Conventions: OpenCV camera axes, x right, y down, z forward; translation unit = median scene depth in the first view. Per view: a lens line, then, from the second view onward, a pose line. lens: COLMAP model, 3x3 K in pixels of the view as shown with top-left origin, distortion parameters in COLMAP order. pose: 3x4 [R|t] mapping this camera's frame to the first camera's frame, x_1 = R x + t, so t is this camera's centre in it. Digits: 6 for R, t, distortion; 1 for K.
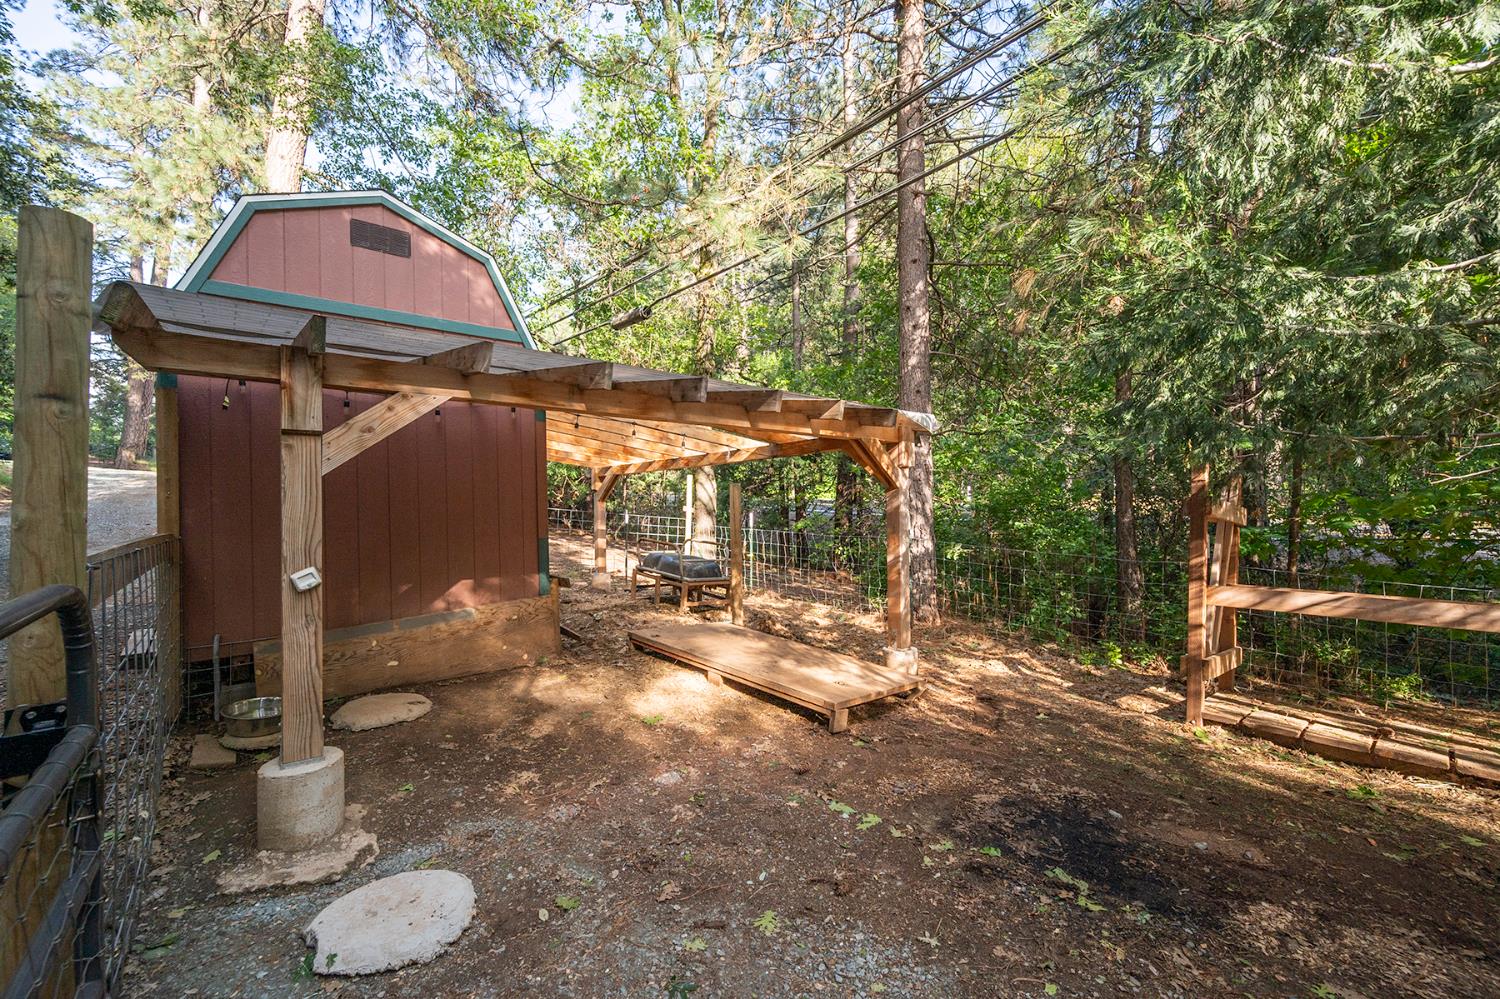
lens RADIAL K [[603.4, 0, 775.3], [0, 603.4, 490.8], [0, 0, 1]] dist [0.001333, 0.000321]
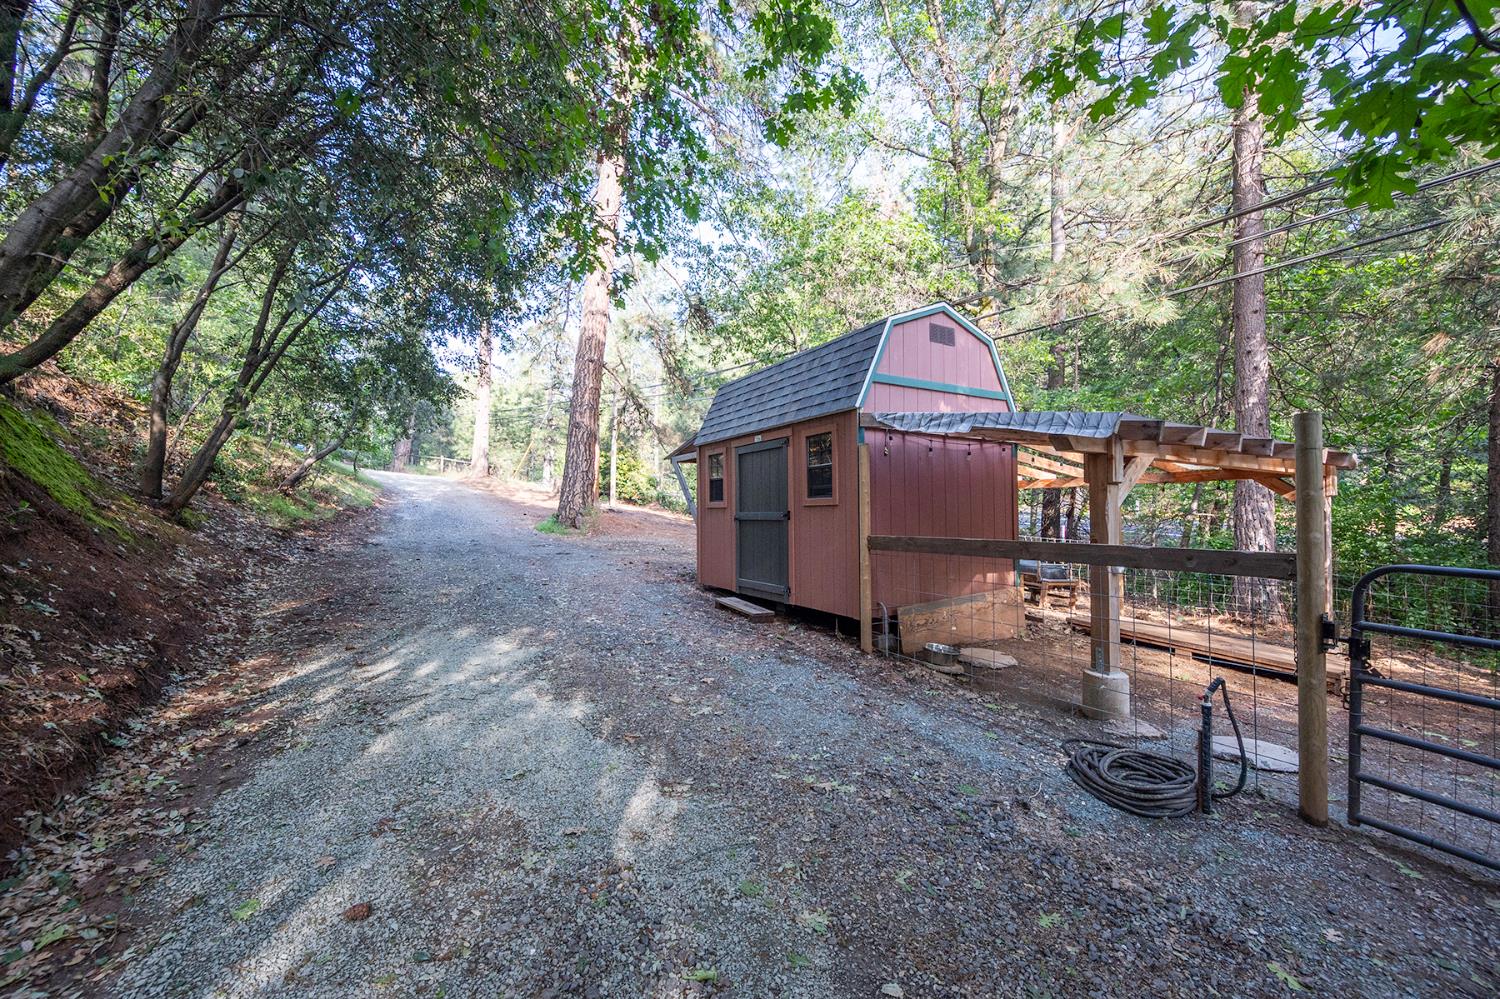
lens RADIAL K [[583.5, 0, 750.0], [0, 583.5, 499.5], [0, 0, 1]] dist [-0.001669, -0.000684]
pose [[0.981319, 0.004019, -0.192346, -0.828313], [-0.006331, 0.999915, -0.011409, -0.003442], [0.192283, 0.012413, 0.981261, -0.454600]]
